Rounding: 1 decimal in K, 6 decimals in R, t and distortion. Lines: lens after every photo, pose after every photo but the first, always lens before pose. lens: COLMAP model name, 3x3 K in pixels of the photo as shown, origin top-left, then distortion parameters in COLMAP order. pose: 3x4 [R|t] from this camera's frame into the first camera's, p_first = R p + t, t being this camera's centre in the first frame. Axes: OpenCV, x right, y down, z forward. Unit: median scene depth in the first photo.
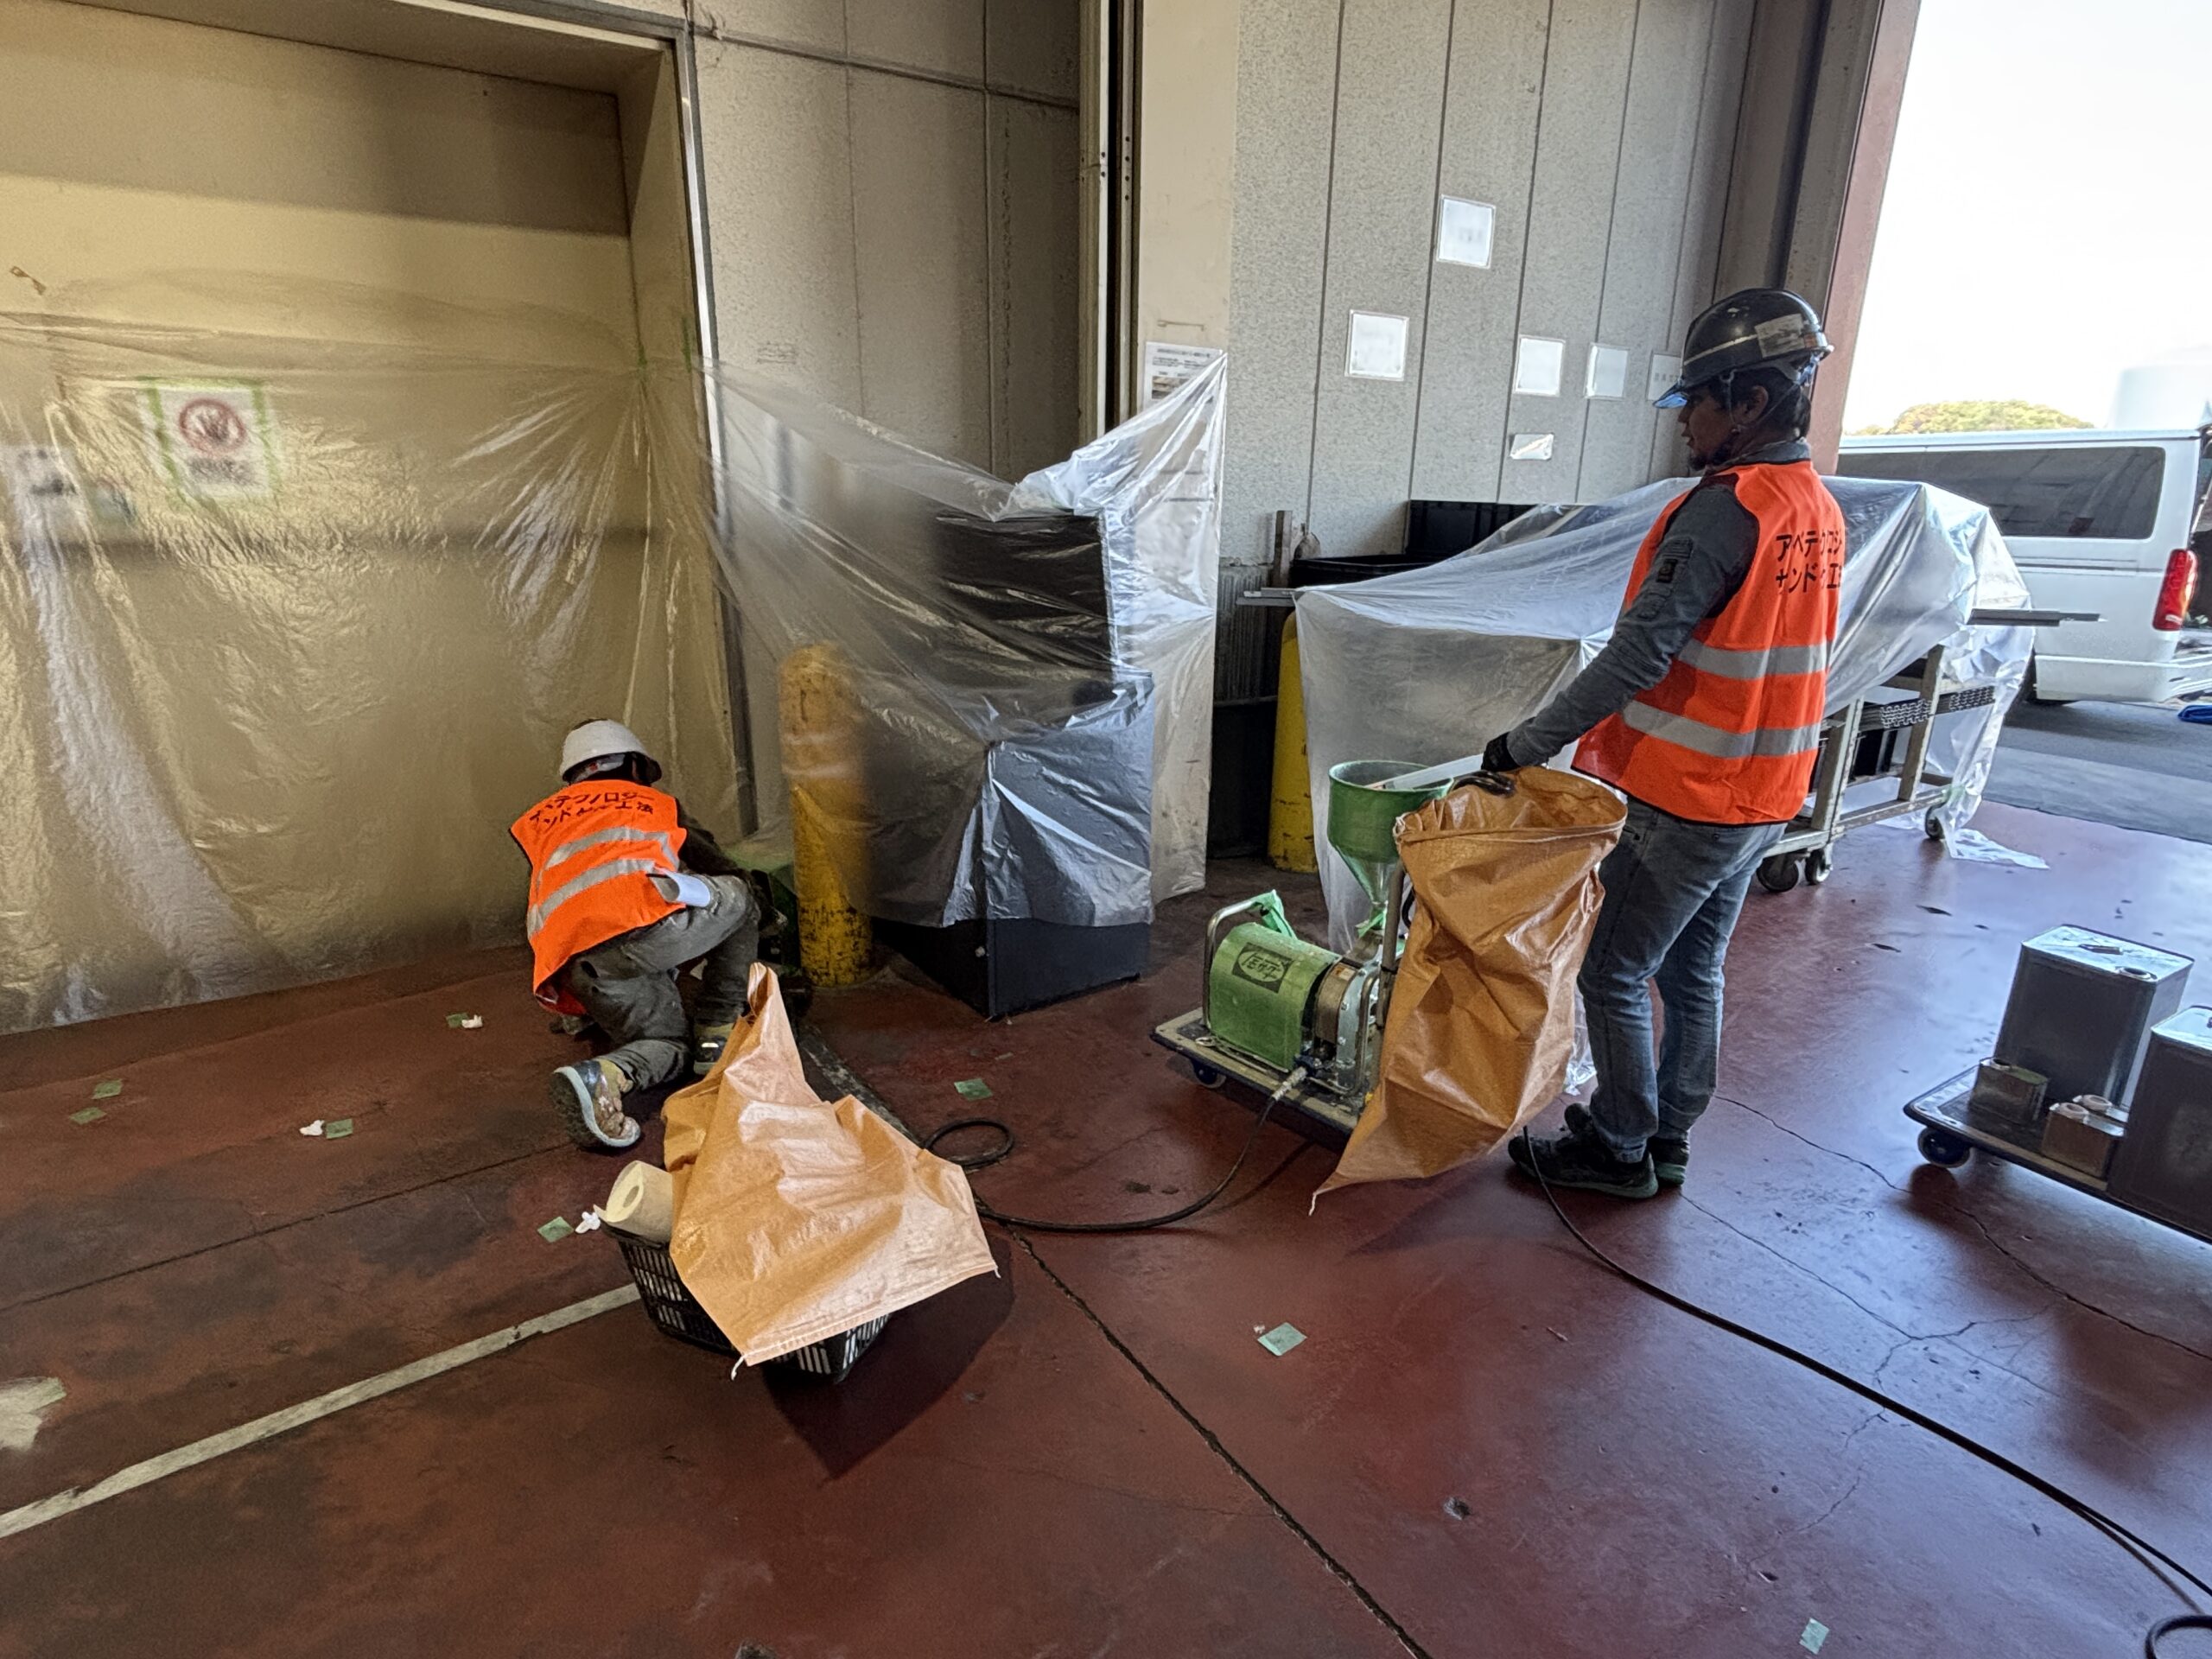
lens RADIAL K [[1172.6, 0, 1107.5], [0, 1172.6, 826.5], [0, 0, 1]] dist [-0.002964, -0.000527]
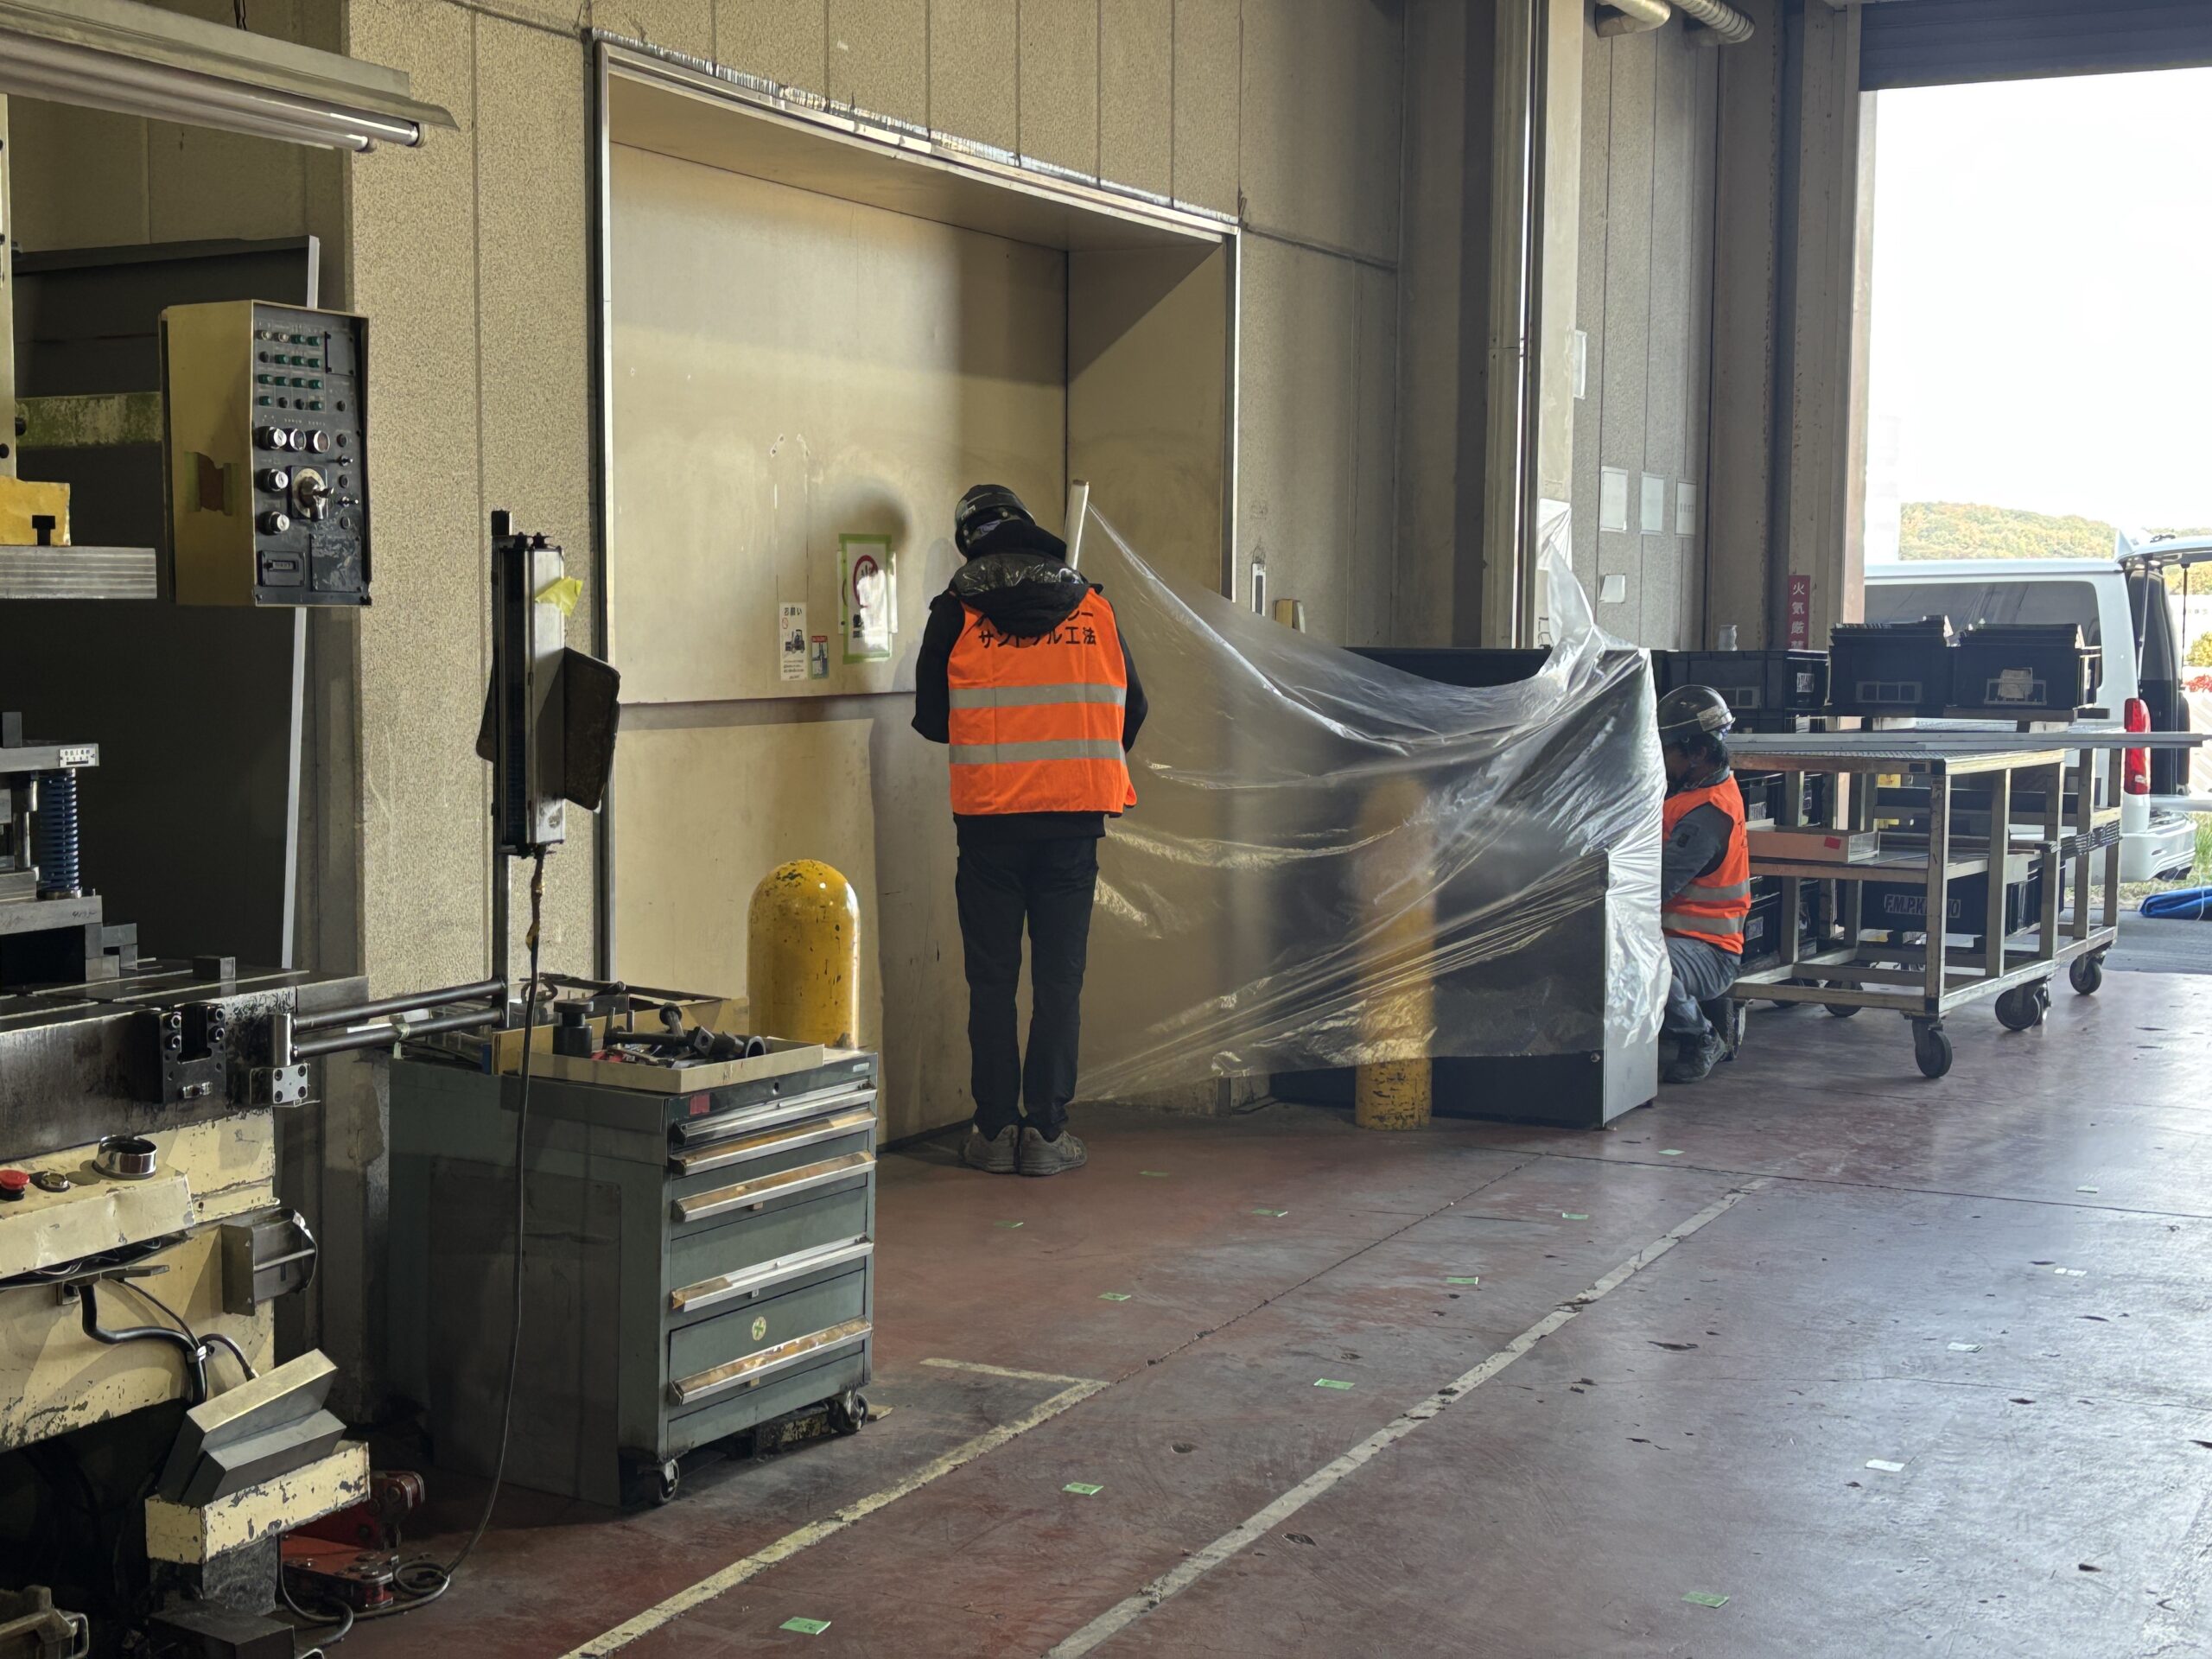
lens RADIAL K [[3083.2, 0, 1104.0], [0, 3083.2, 832.4], [0, 0, 1]] dist [0.028036, 0.000000]
pose [[0.873383, -0.040528, 0.485345, -1.067950], [0.147684, 0.971650, -0.184623, 0.207153], [-0.464103, 0.232925, 0.854608, -0.704988]]
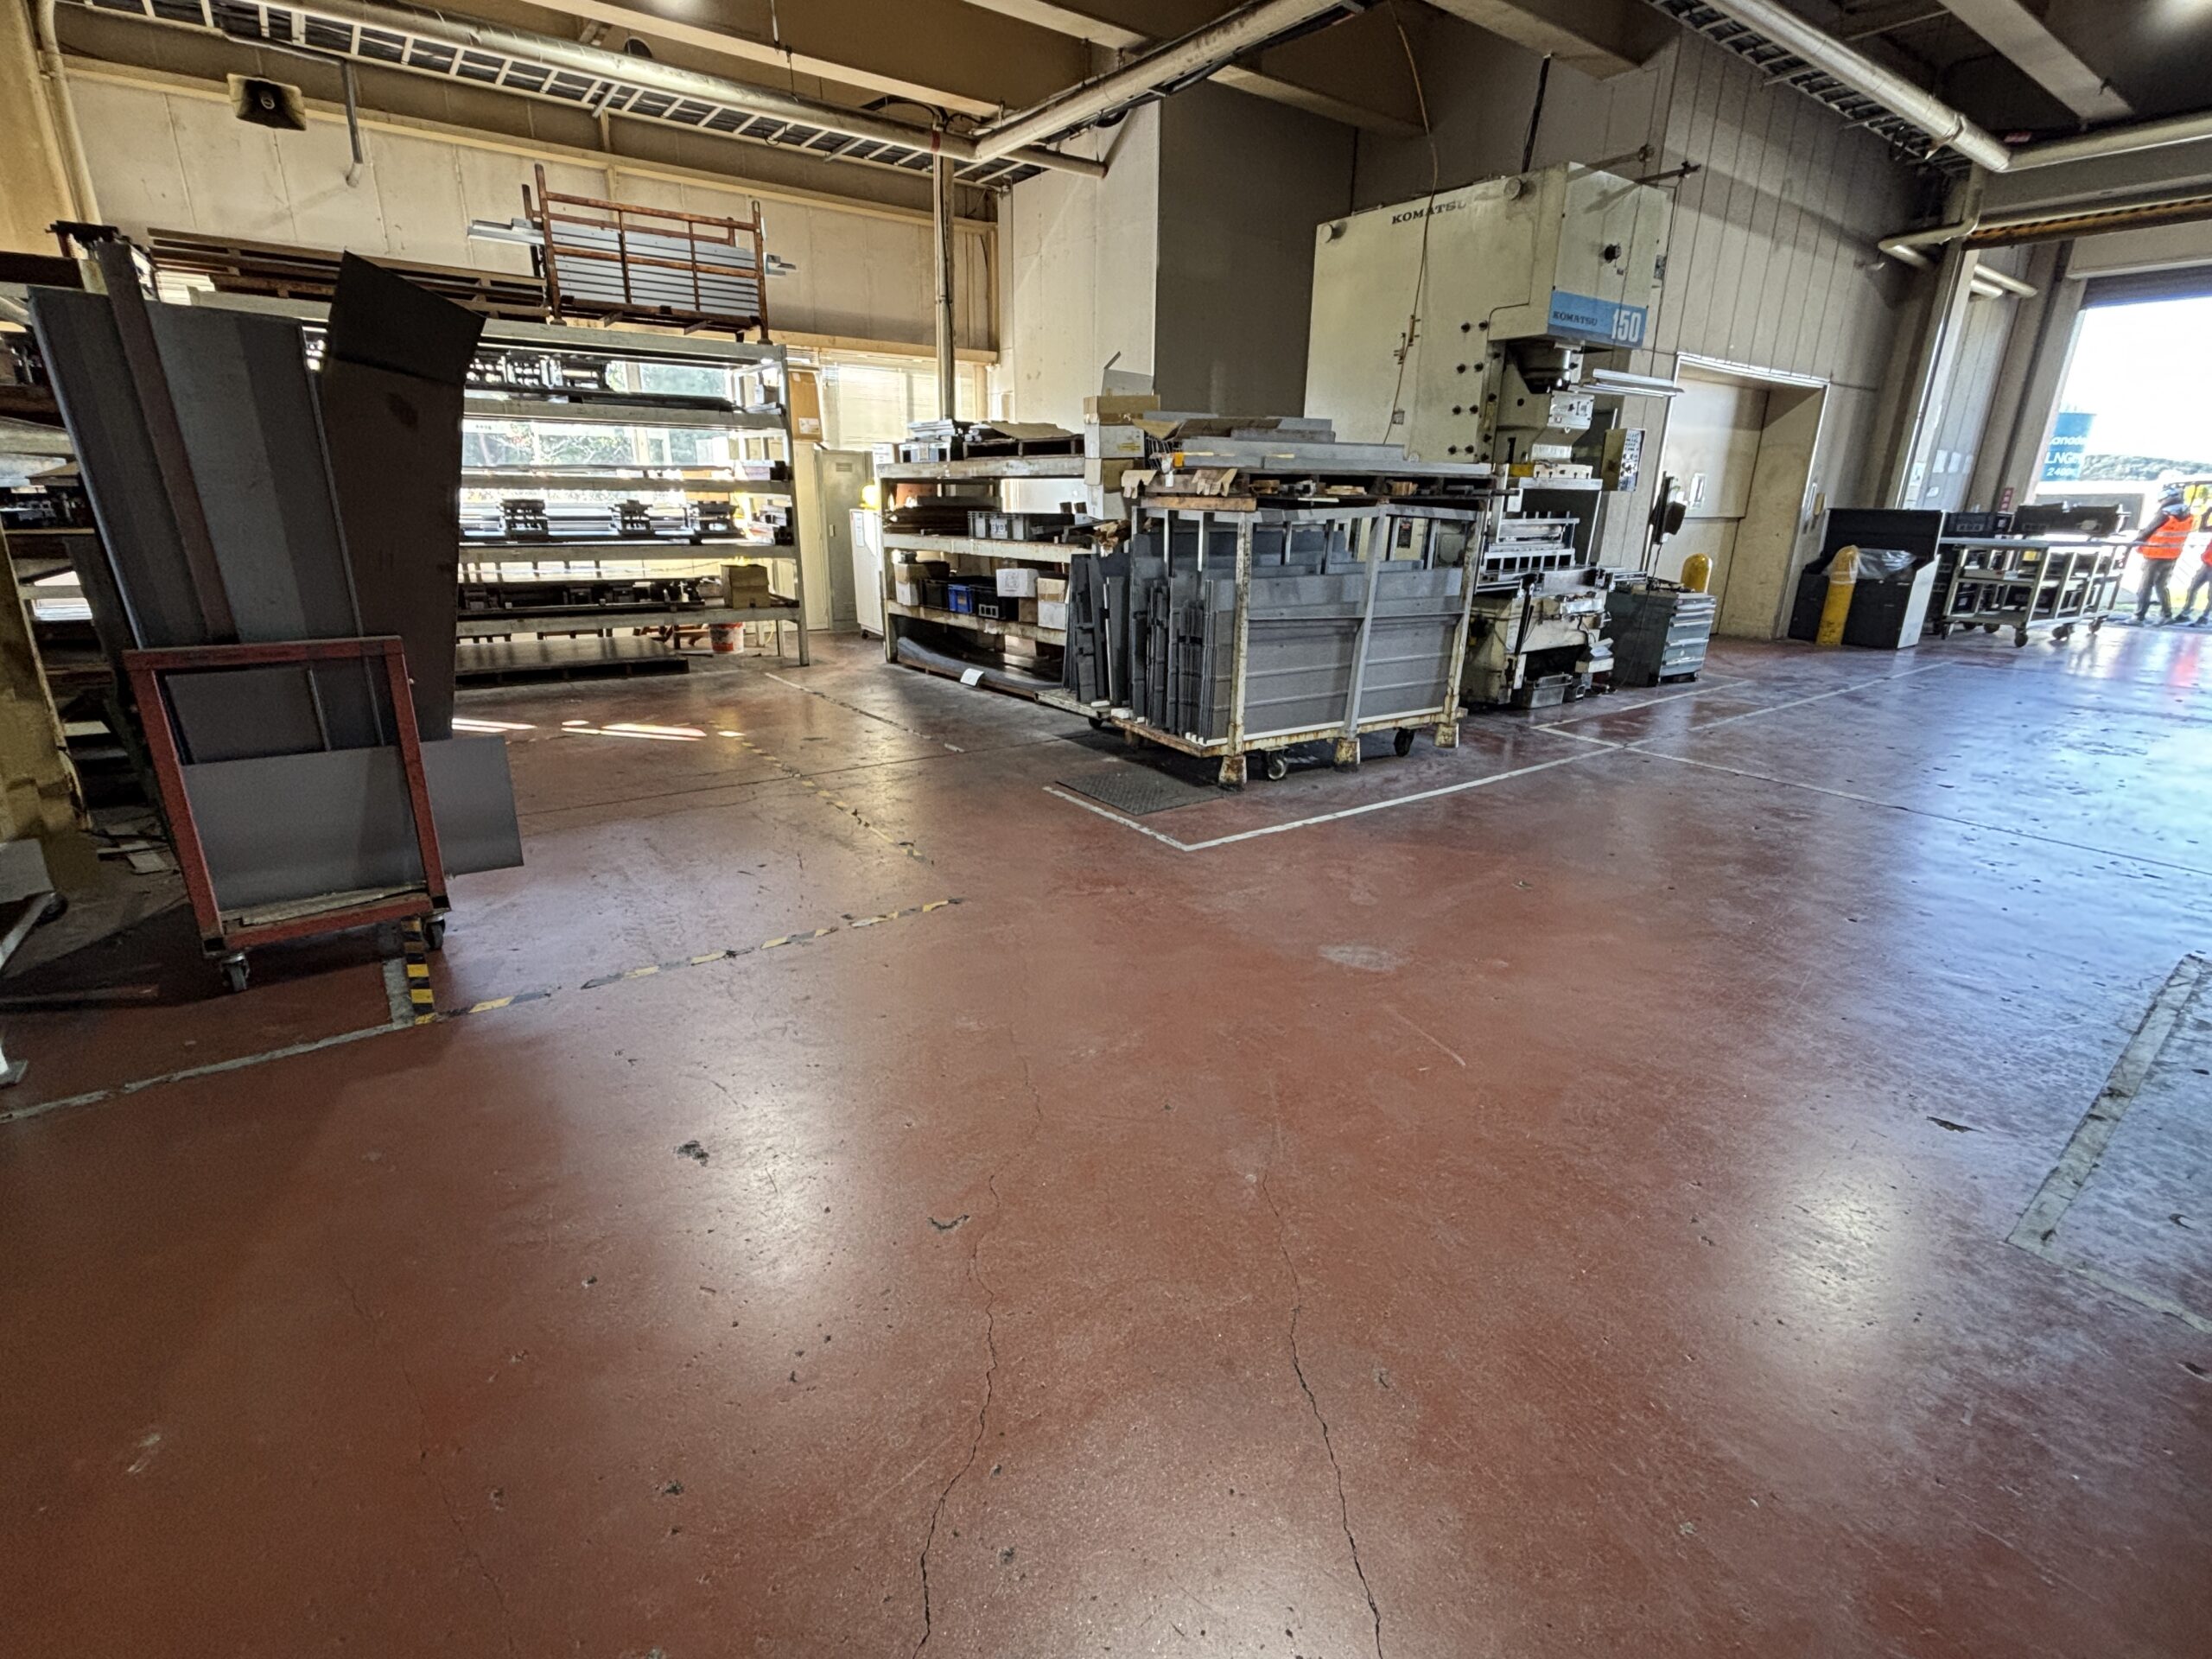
lens RADIAL K [[1048.5, 0, 1106.8], [0, 1048.5, 838.8], [0, 0, 1]] dist [-0.000200, 0.000646]
pose [[0.999338, -0.009288, 0.035183, -1.649809], [0.008744, 0.999840, 0.015604, 0.422821], [-0.035323, -0.015286, 0.999259, -1.365215]]
